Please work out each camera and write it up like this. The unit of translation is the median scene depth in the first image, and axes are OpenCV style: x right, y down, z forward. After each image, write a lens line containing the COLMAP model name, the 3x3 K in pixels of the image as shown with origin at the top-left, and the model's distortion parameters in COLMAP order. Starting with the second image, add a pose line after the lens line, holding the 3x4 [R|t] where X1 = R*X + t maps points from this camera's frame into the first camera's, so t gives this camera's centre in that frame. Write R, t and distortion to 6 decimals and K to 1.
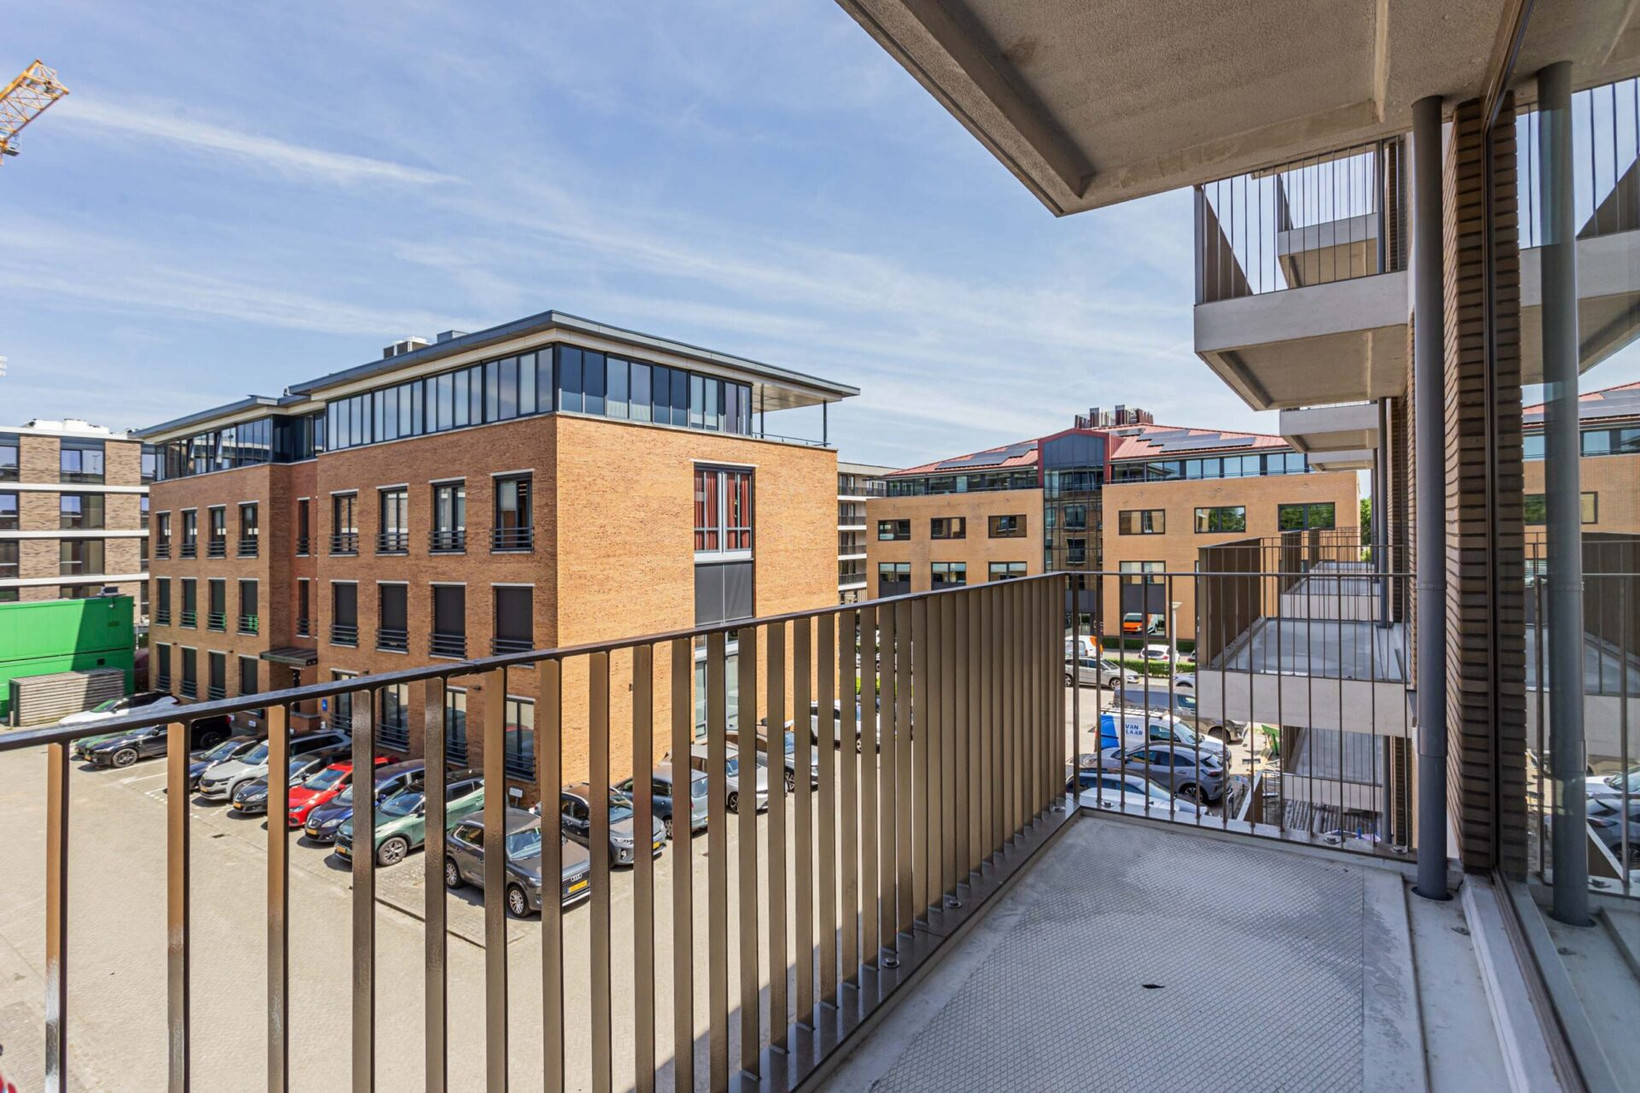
lens RADIAL K [[792.6, 0, 814.4], [0, 792.6, 531.0], [0, 0, 1]] dist [-0.015890, 0.007586]
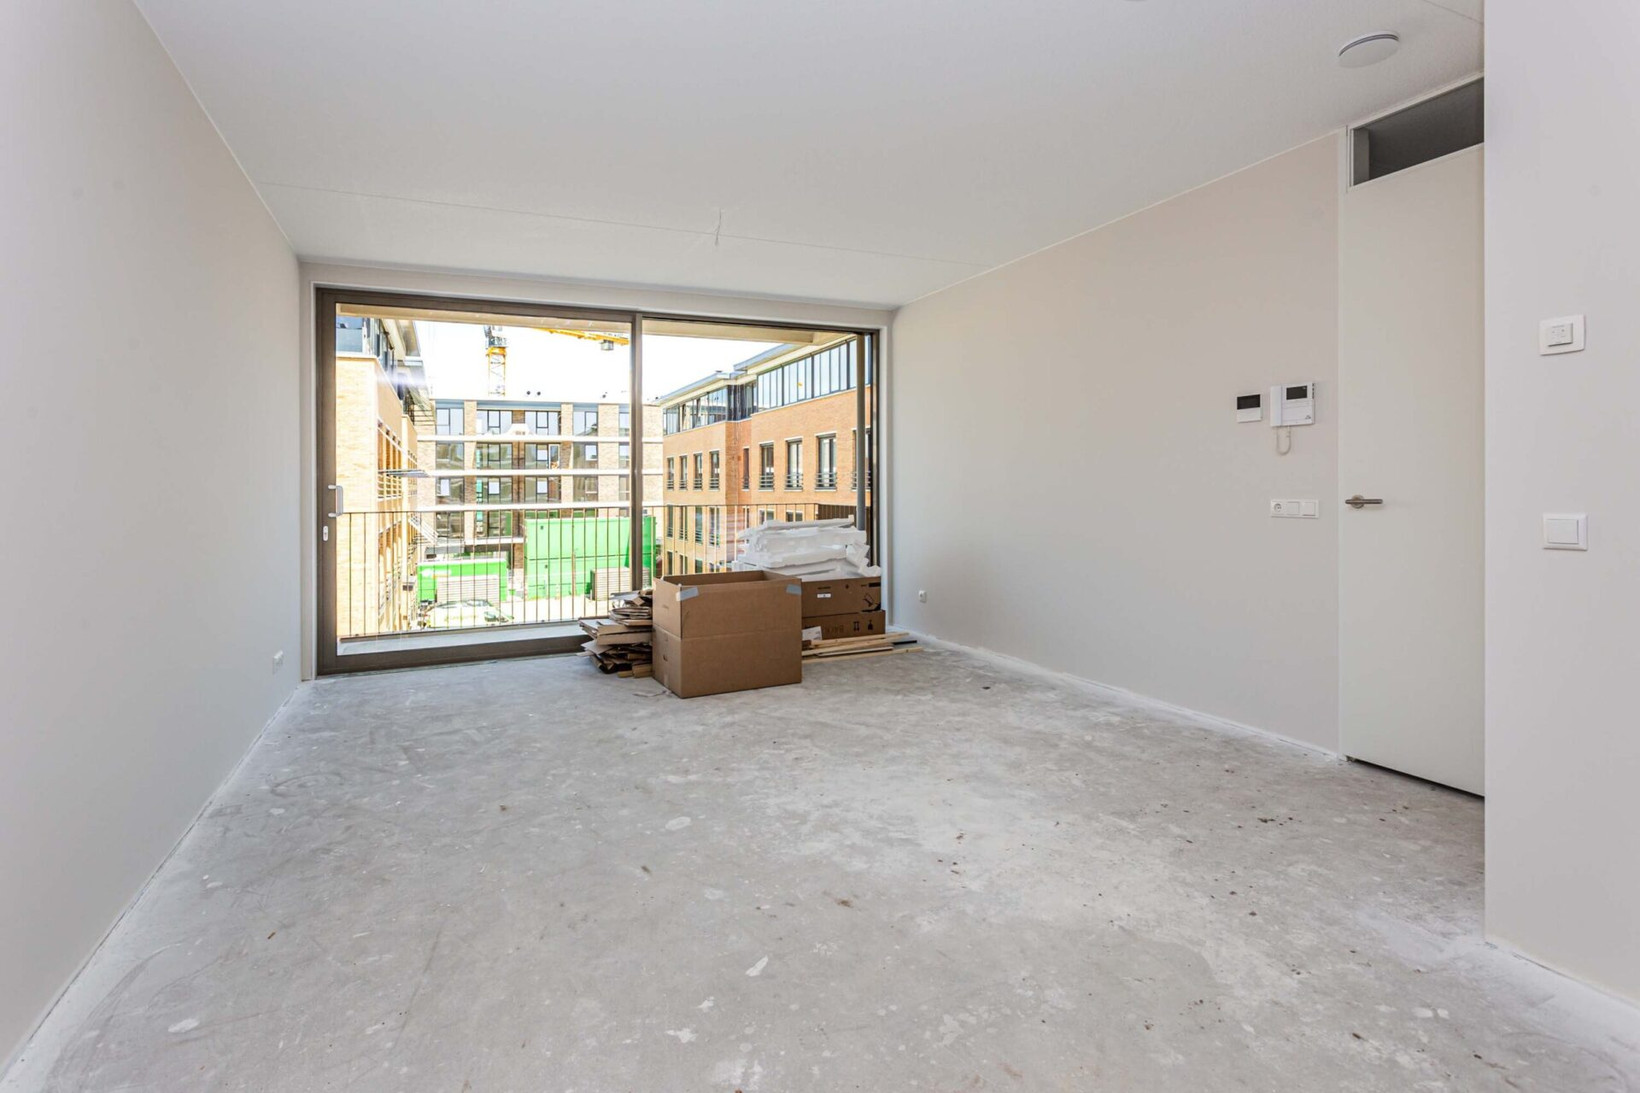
lens RADIAL K [[792.6, 0, 818.7], [0, 792.6, 489.3], [0, 0, 1]] dist [-0.015890, 0.007586]
pose [[0.860446, 0.015829, -0.509295, 0.136184], [-0.002334, 0.999629, 0.027126, -0.005761], [0.509536, -0.022152, 0.860164, -0.091004]]
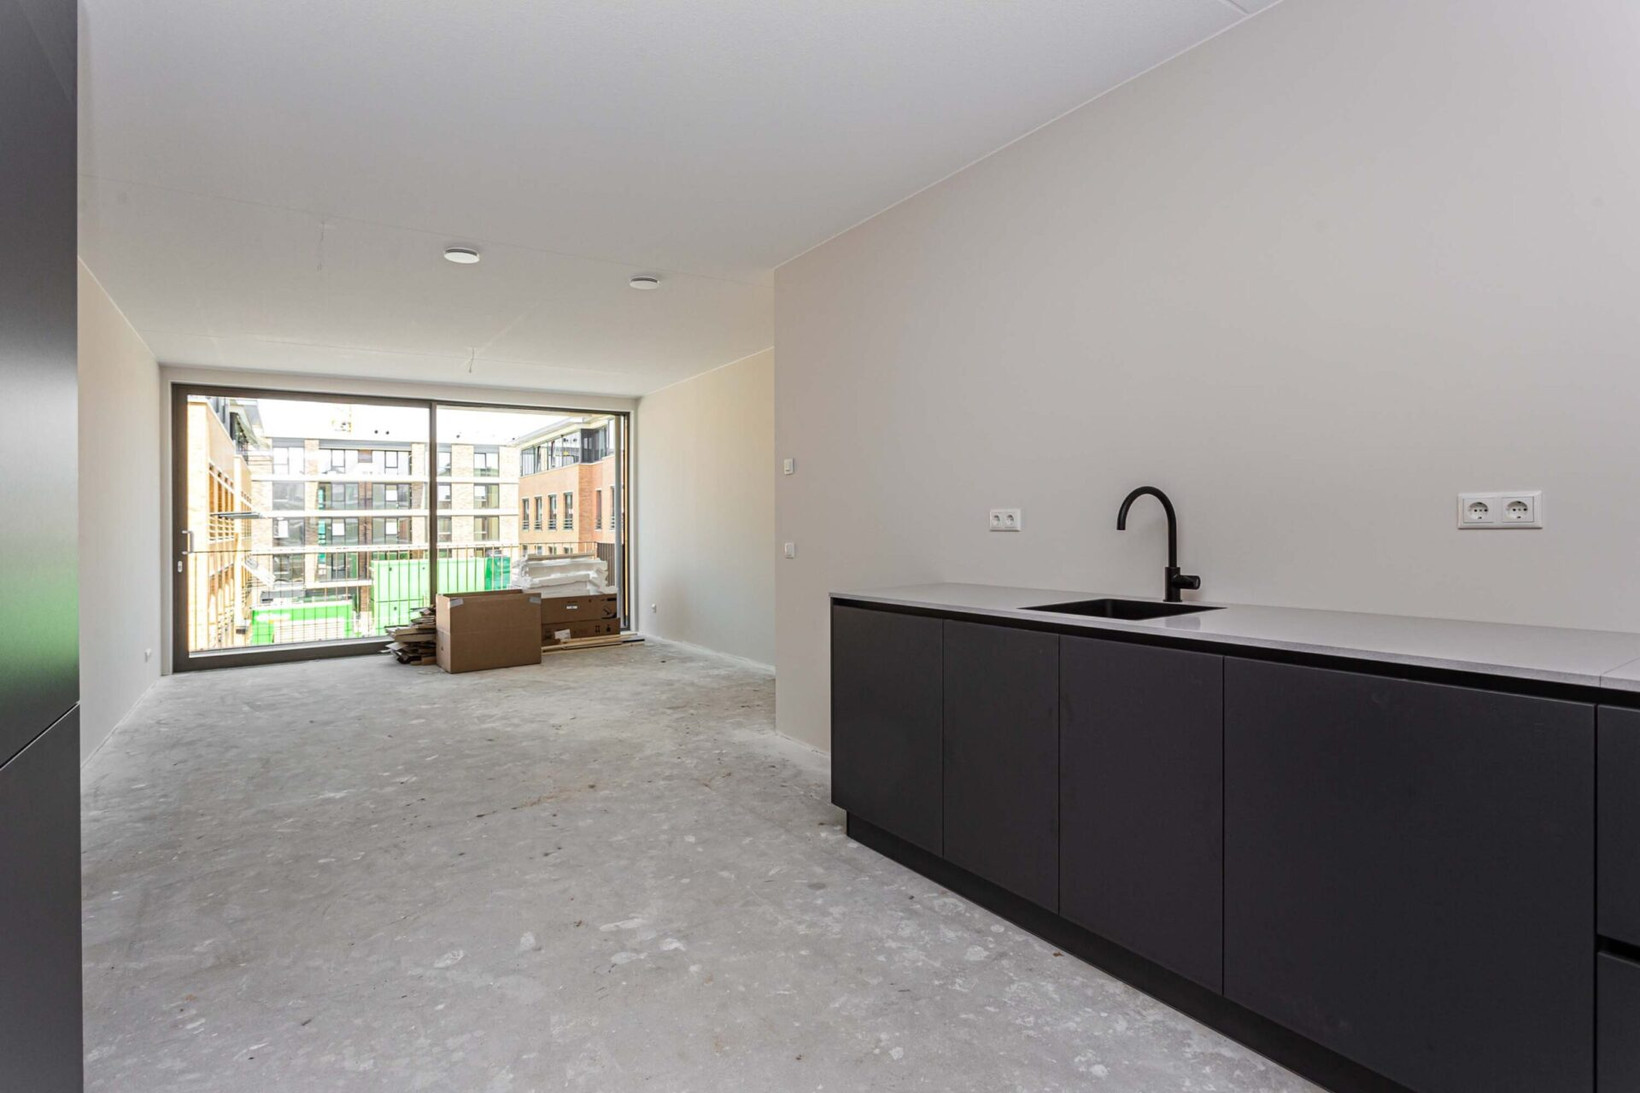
lens RADIAL K [[792.6, 0, 817.0], [0, 792.6, 524.0], [0, 0, 1]] dist [-0.015890, 0.007586]
pose [[0.928015, 0.009342, -0.372424, 0.216391], [-0.001464, 0.999769, 0.021429, -0.008933], [0.372539, -0.019341, 0.927815, -0.143088]]
